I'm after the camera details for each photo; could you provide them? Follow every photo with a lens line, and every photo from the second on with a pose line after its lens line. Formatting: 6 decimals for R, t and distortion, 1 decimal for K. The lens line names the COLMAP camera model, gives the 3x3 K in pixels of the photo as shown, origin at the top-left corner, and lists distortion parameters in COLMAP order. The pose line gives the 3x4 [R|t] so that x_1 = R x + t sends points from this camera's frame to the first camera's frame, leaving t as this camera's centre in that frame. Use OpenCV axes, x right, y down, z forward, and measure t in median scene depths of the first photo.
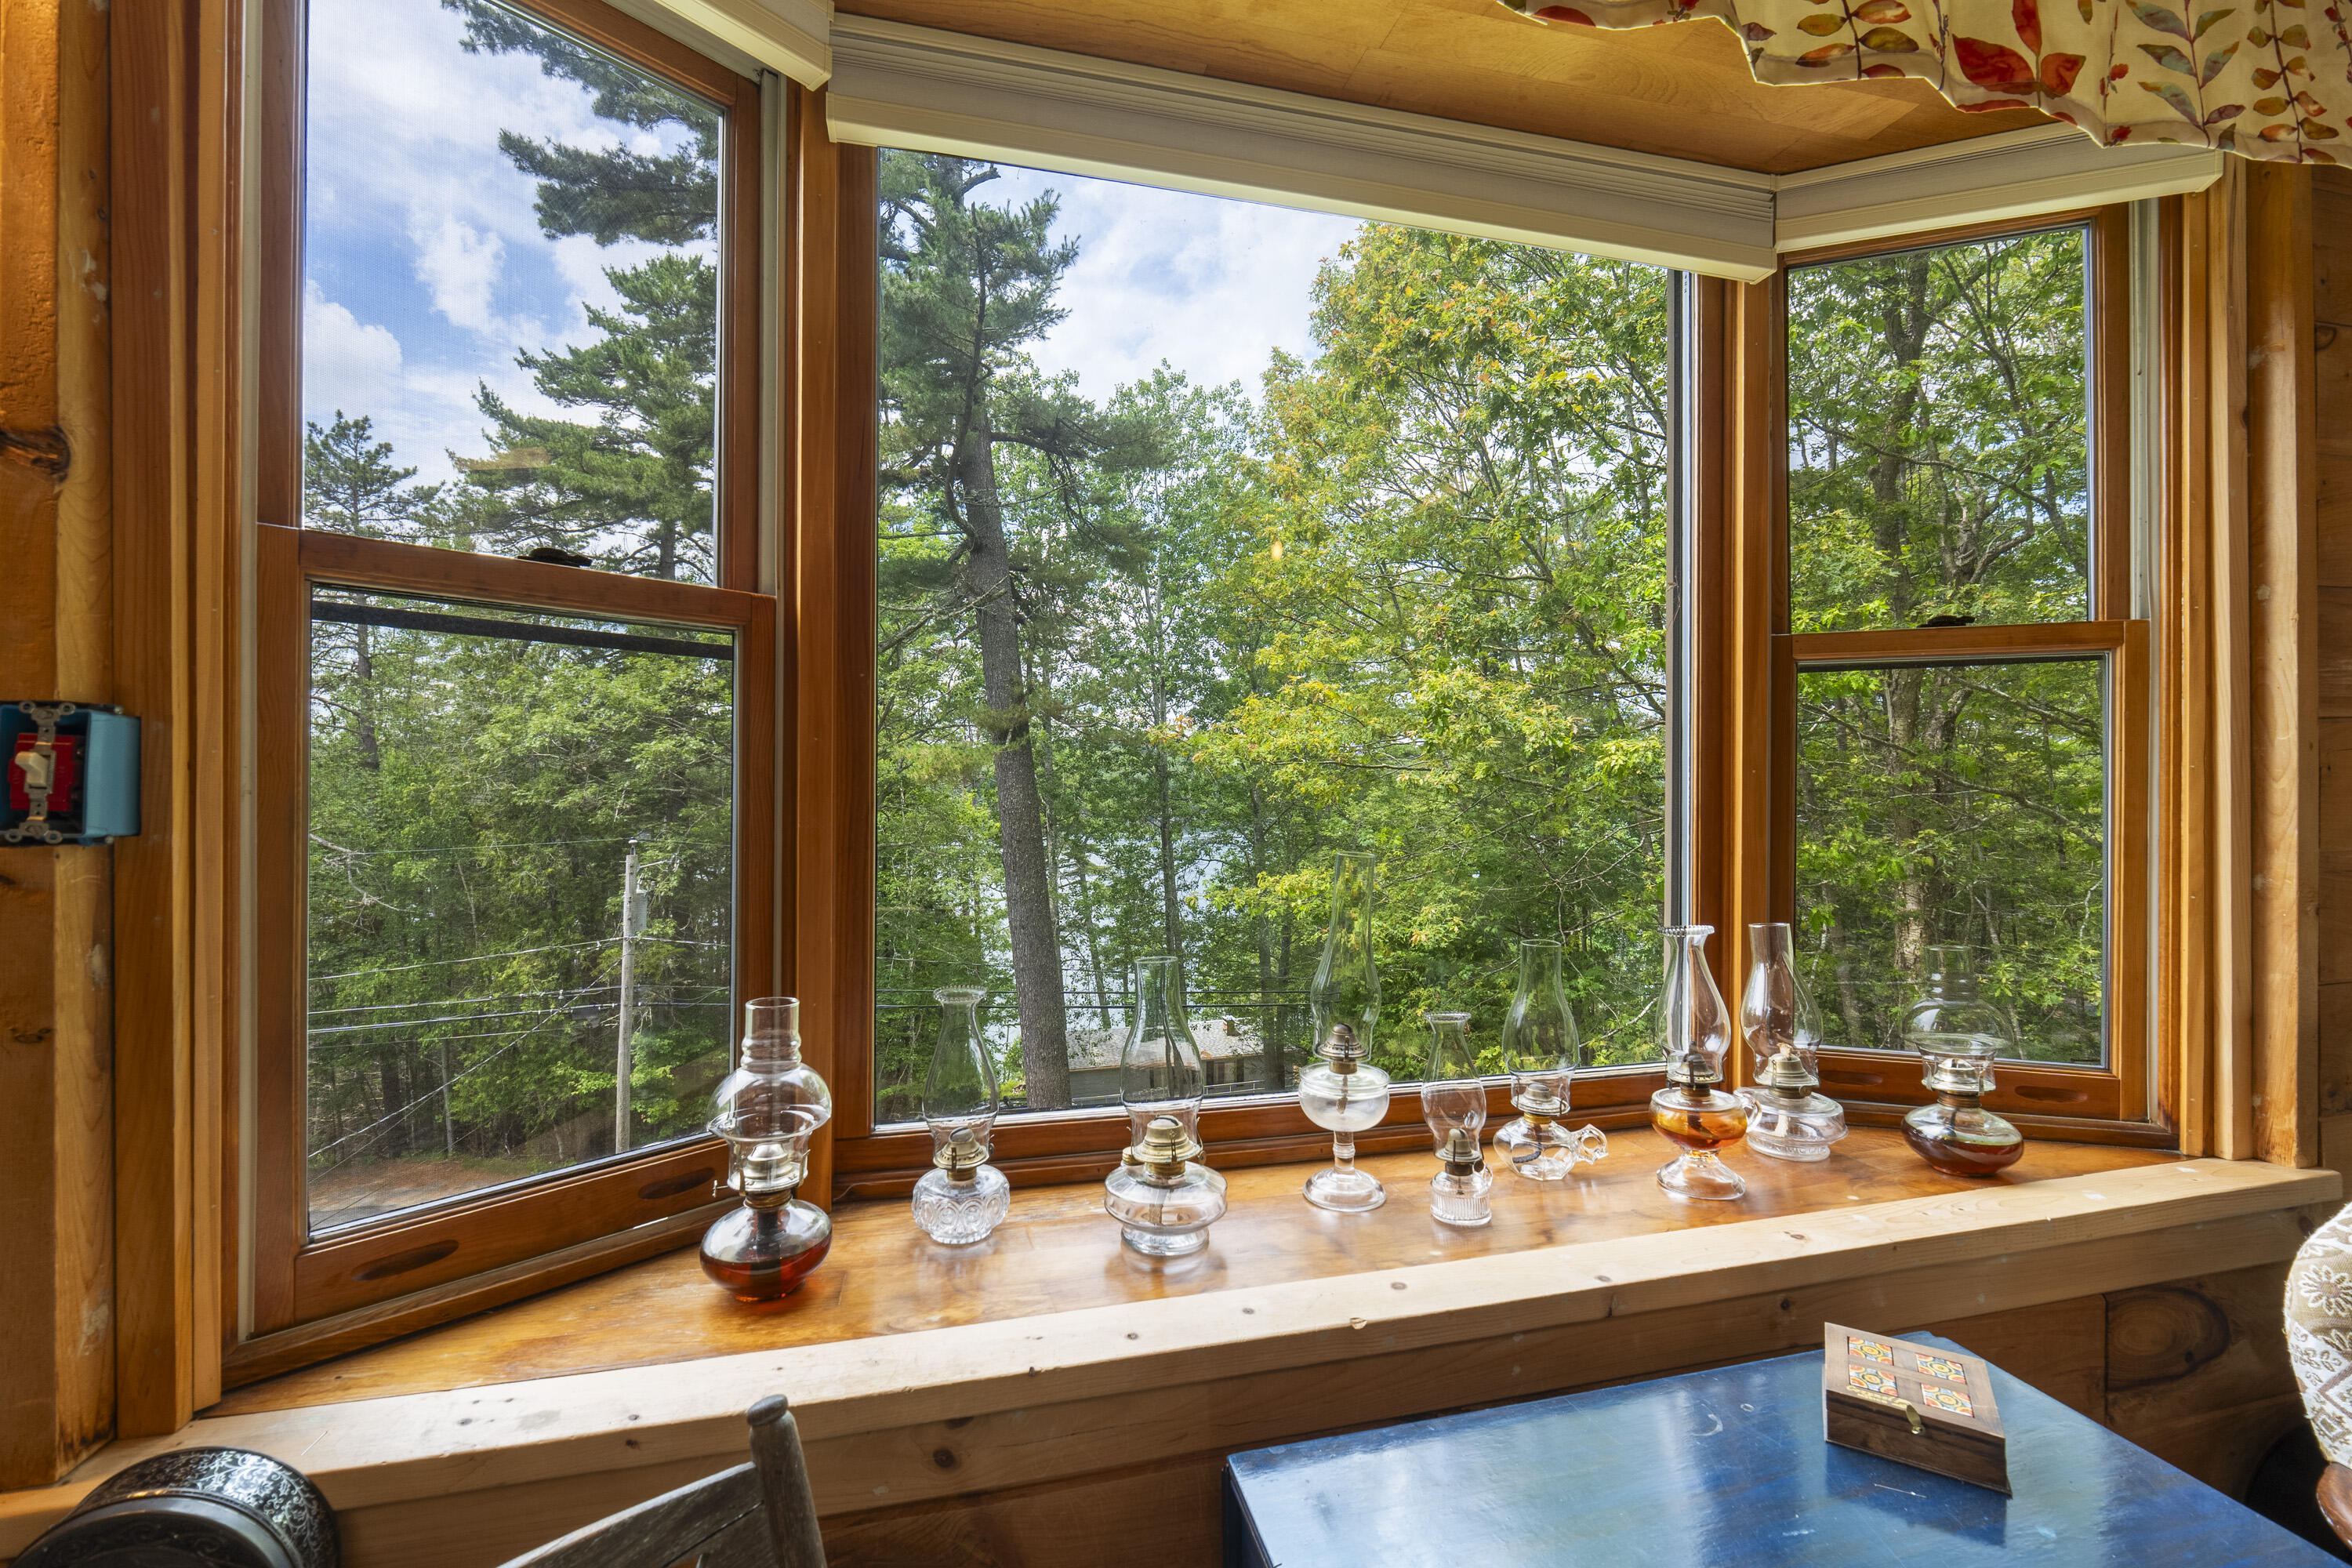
lens RADIAL K [[994.4, 0, 1178.8], [0, 994.4, 781.4], [0, 0, 1]] dist [-0.002632, -0.000124]
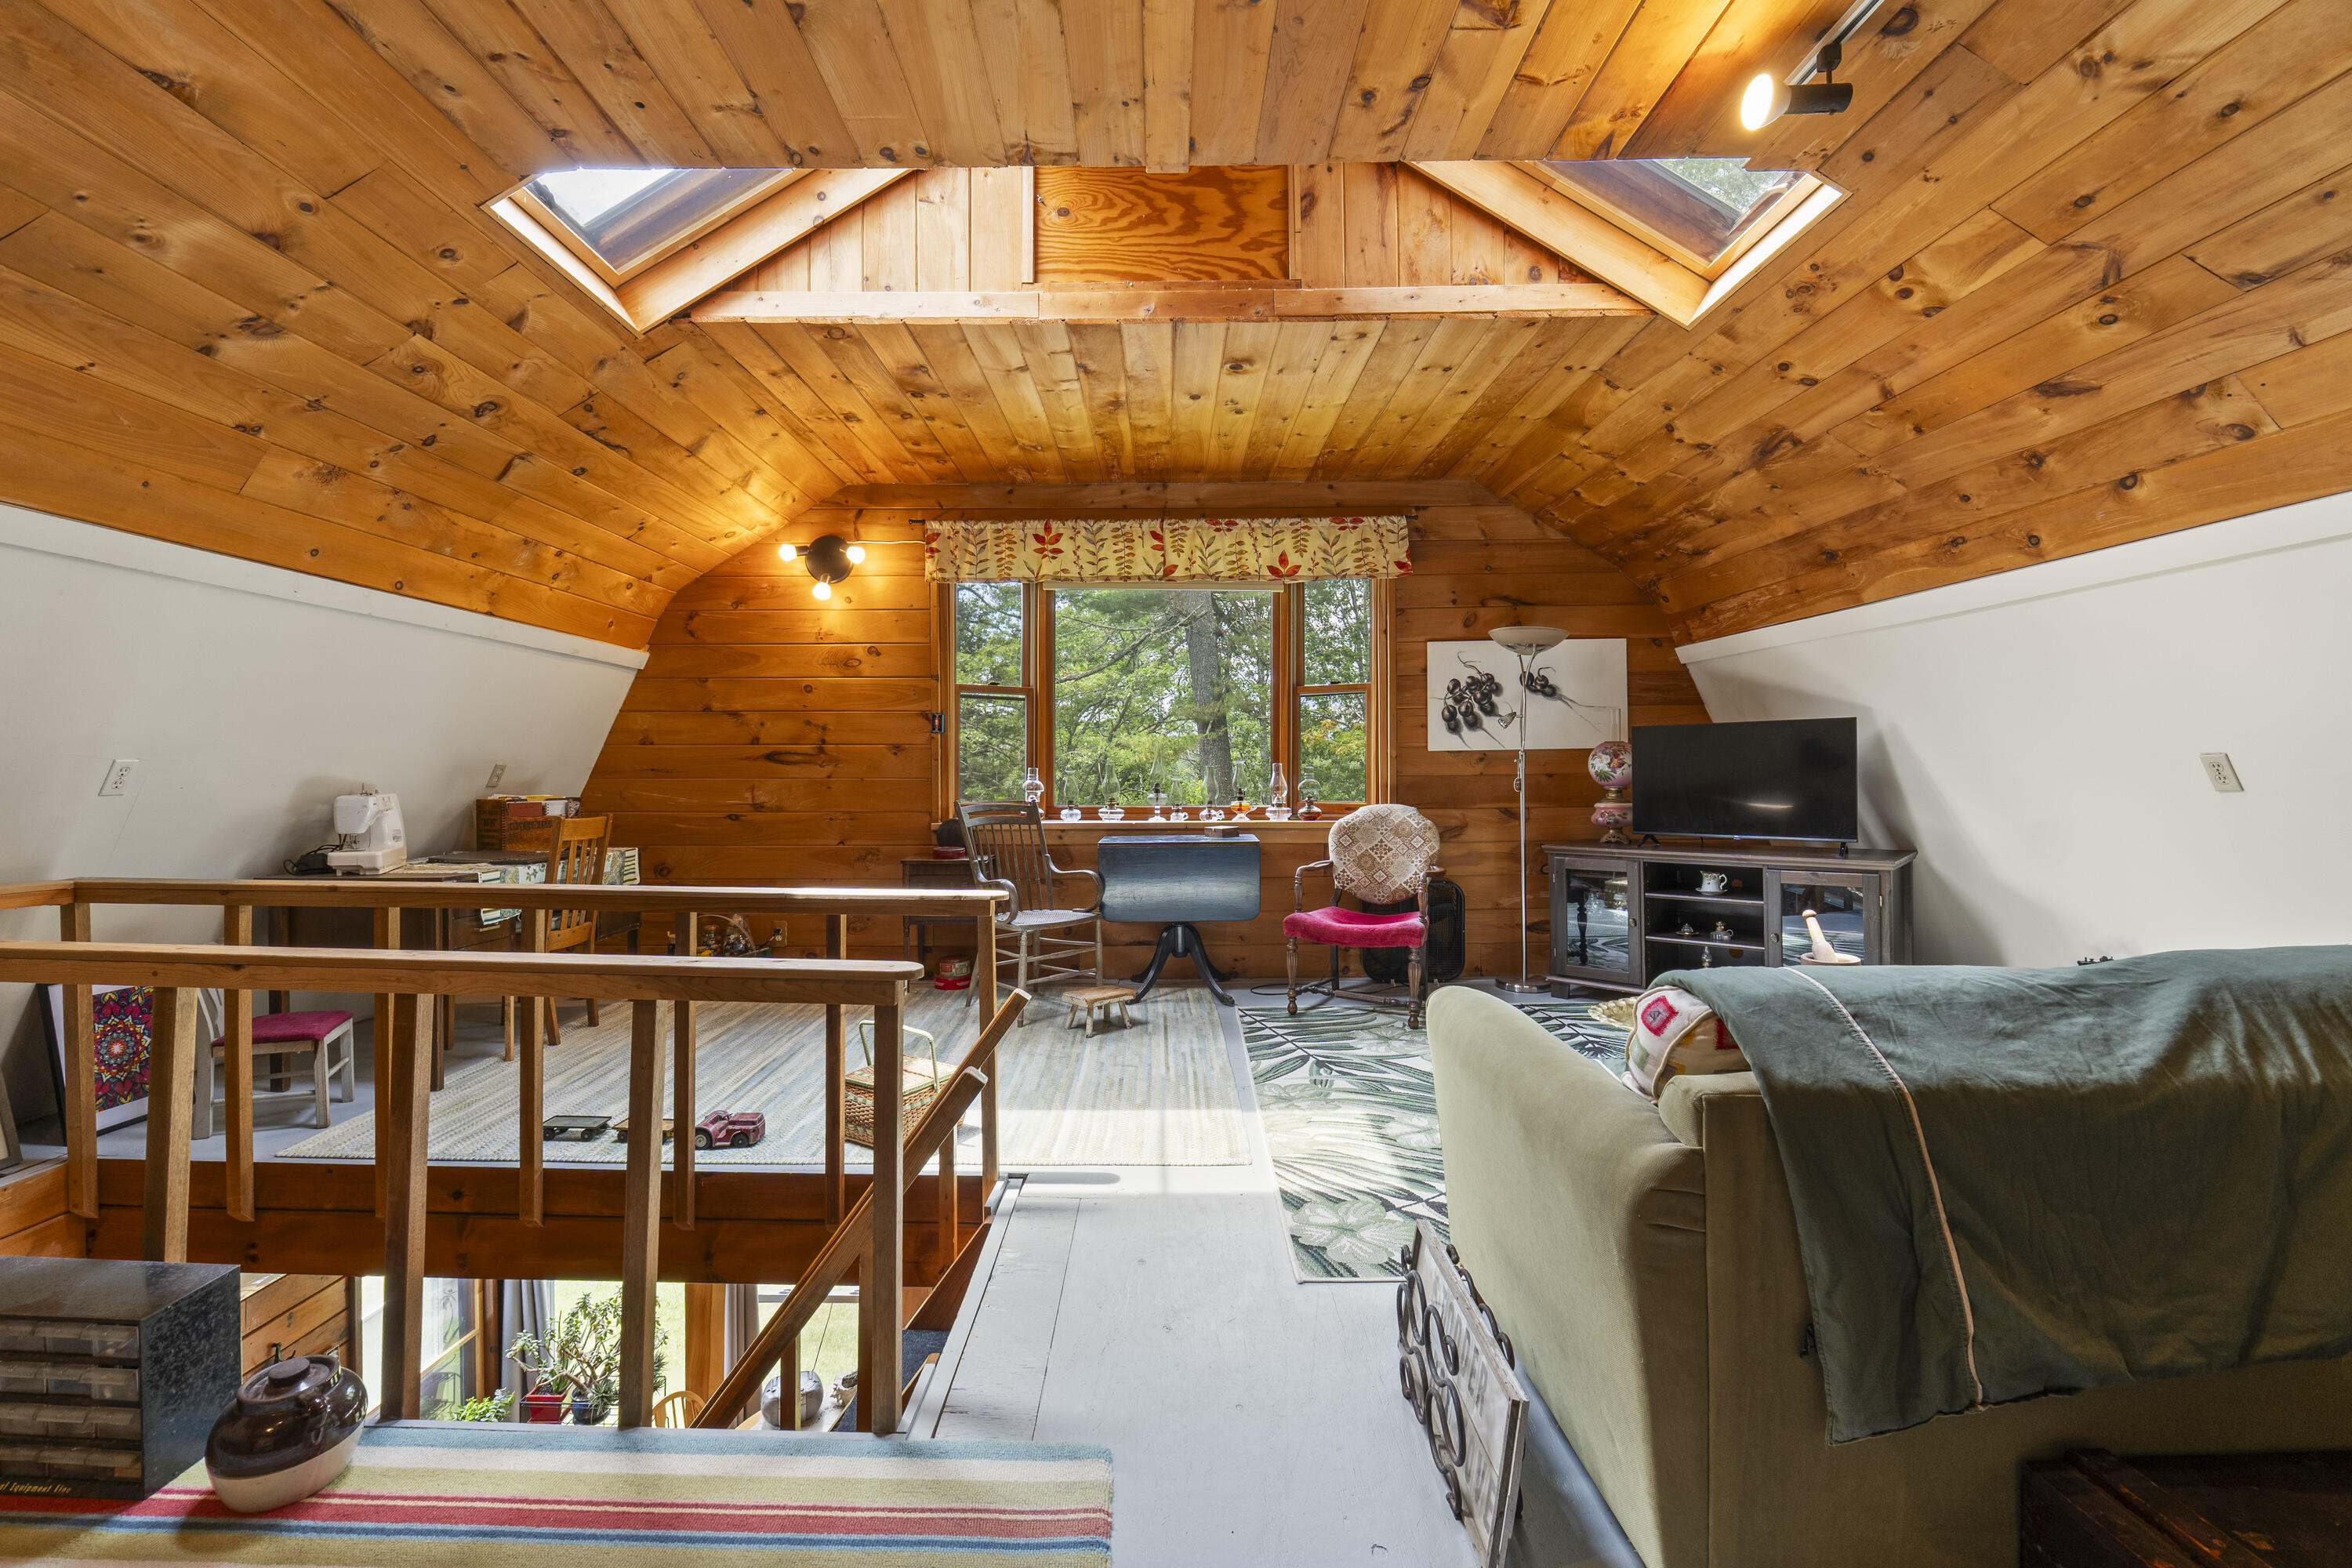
lens RADIAL K [[994.4, 0, 1160.5], [0, 994.4, 775.8], [0, 0, 1]] dist [-0.002632, -0.000124]
pose [[0.965914, 0.000189, -0.258864, 0.092143], [0.000086, 0.999999, 0.001052, 0.014863], [0.258864, -0.001039, 0.965913, -0.226430]]
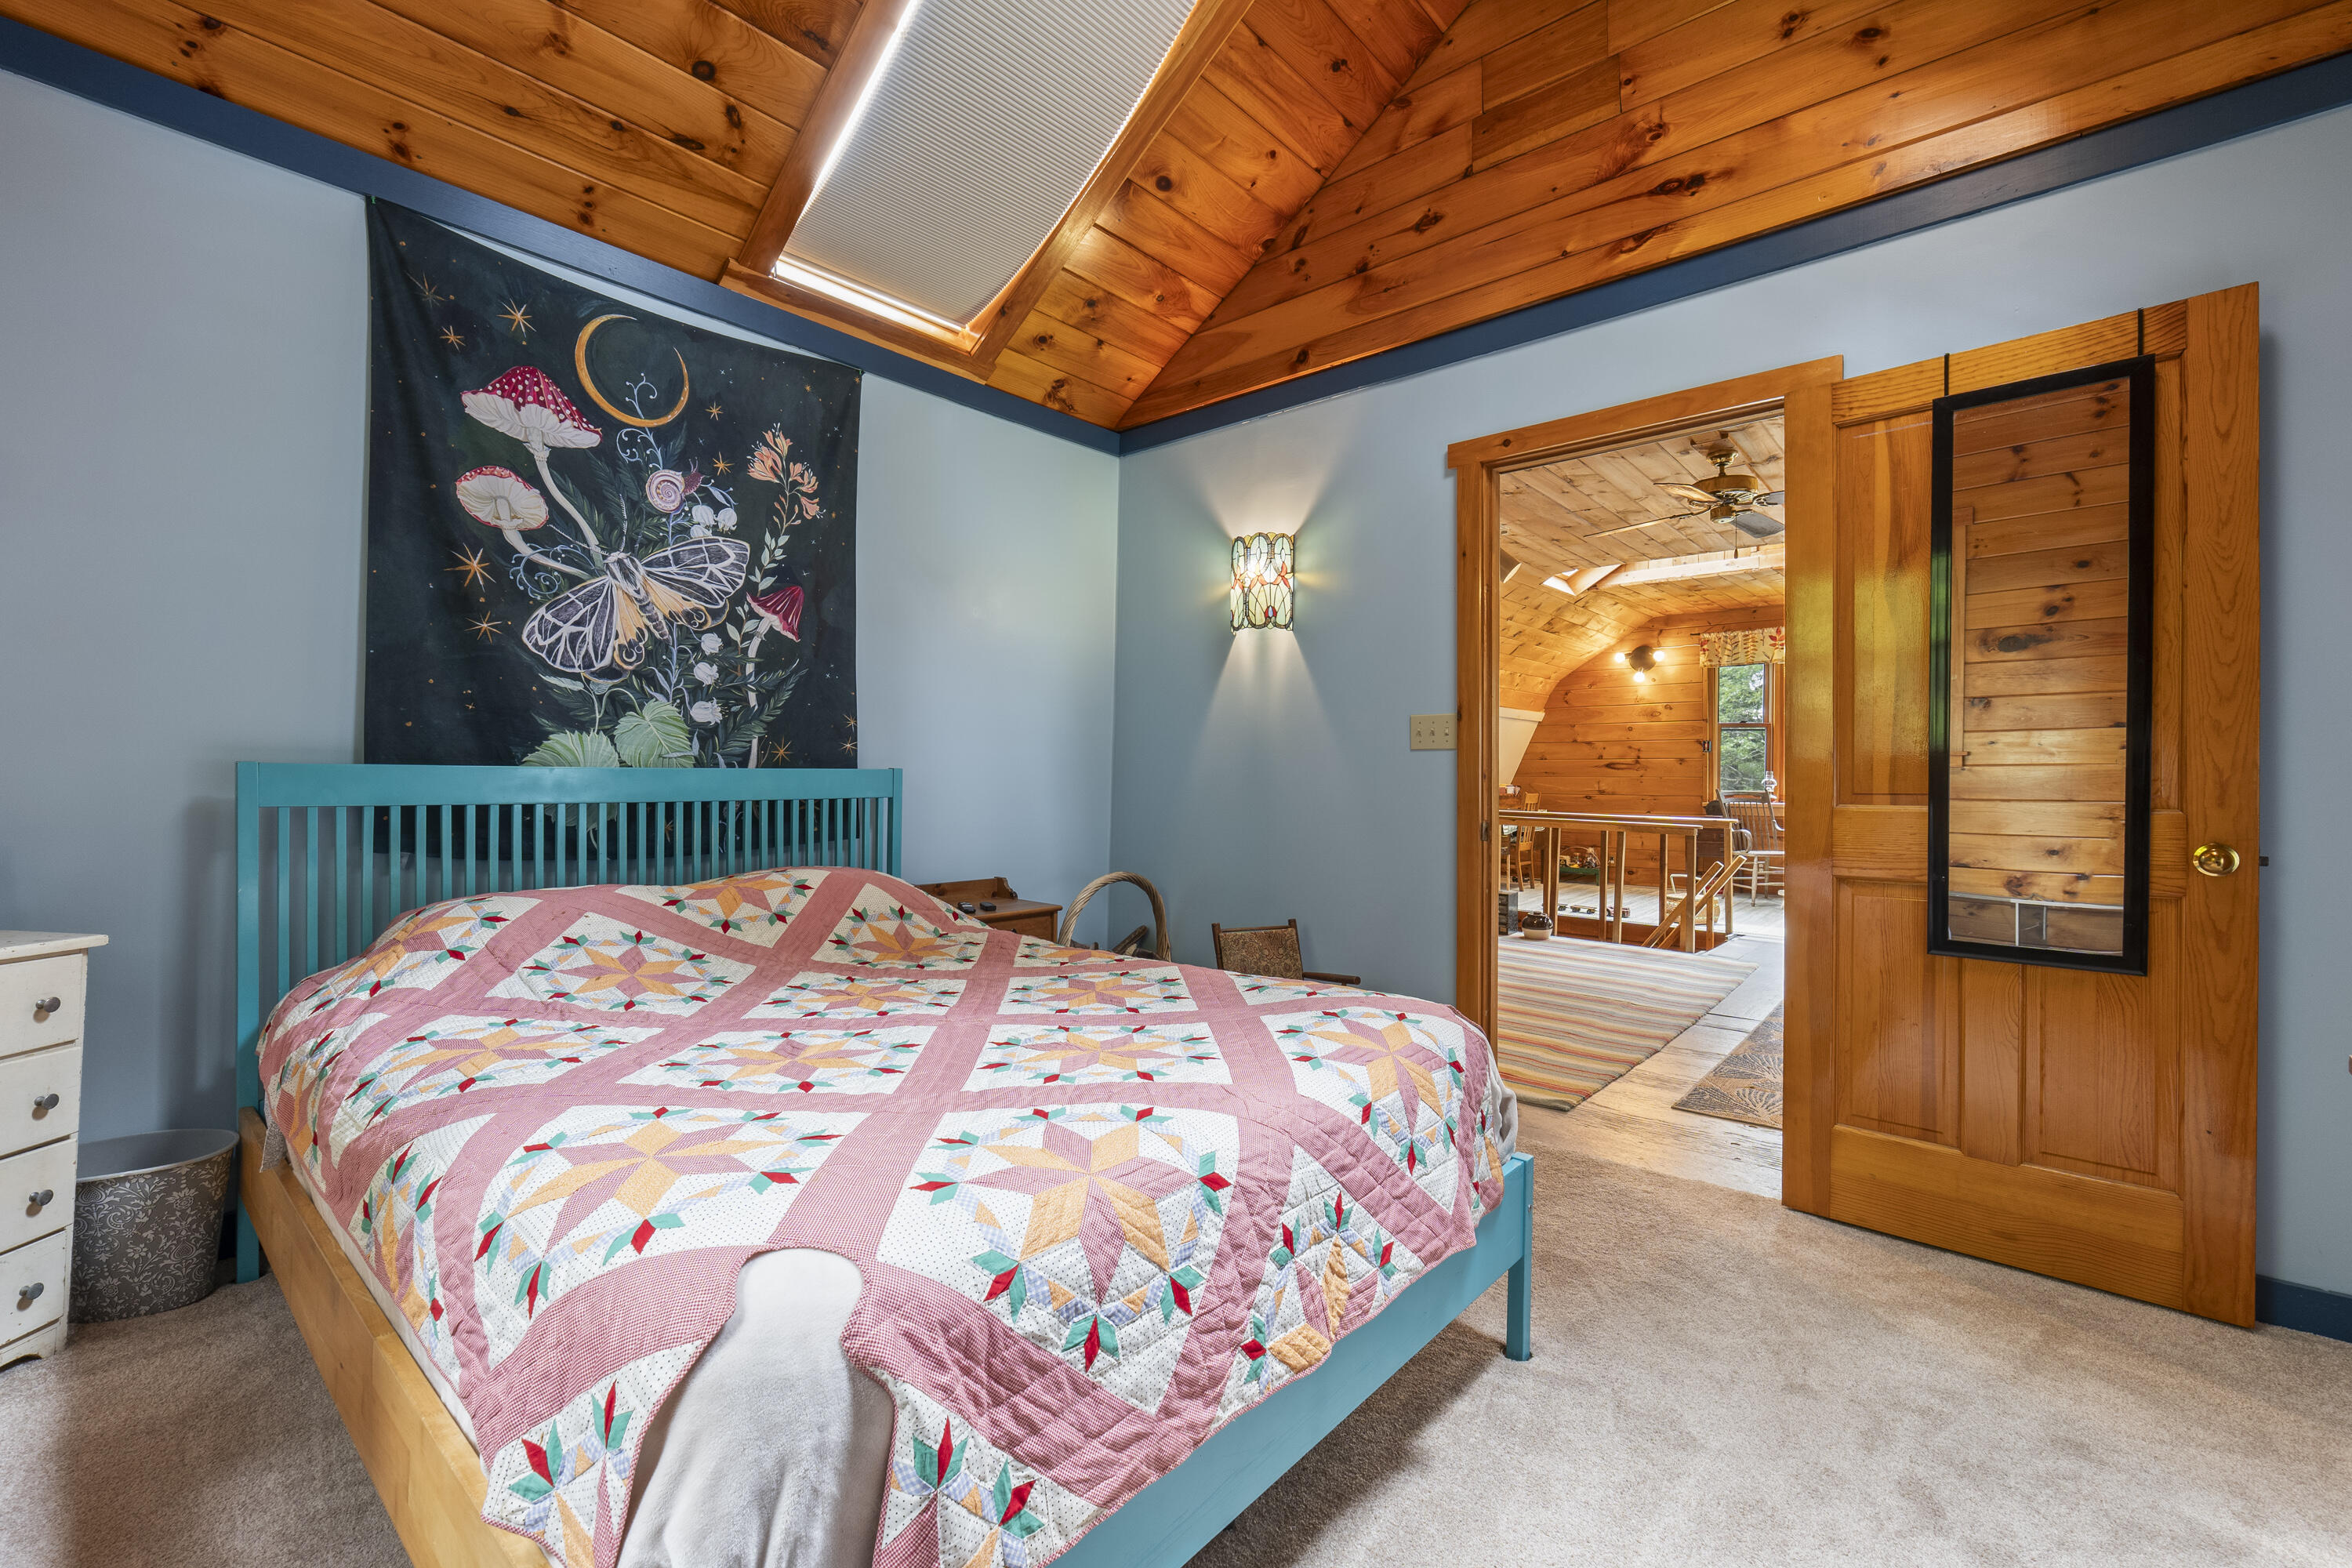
lens RADIAL K [[994.4, 0, 1175.7], [0, 994.4, 781.1], [0, 0, 1]] dist [-0.002632, -0.000124]
pose [[0.563022, 0.007920, -0.826404, 0.226452], [-0.004239, 0.999969, 0.006696, 0.015444], [0.826431, -0.000267, 0.563038, -0.483388]]
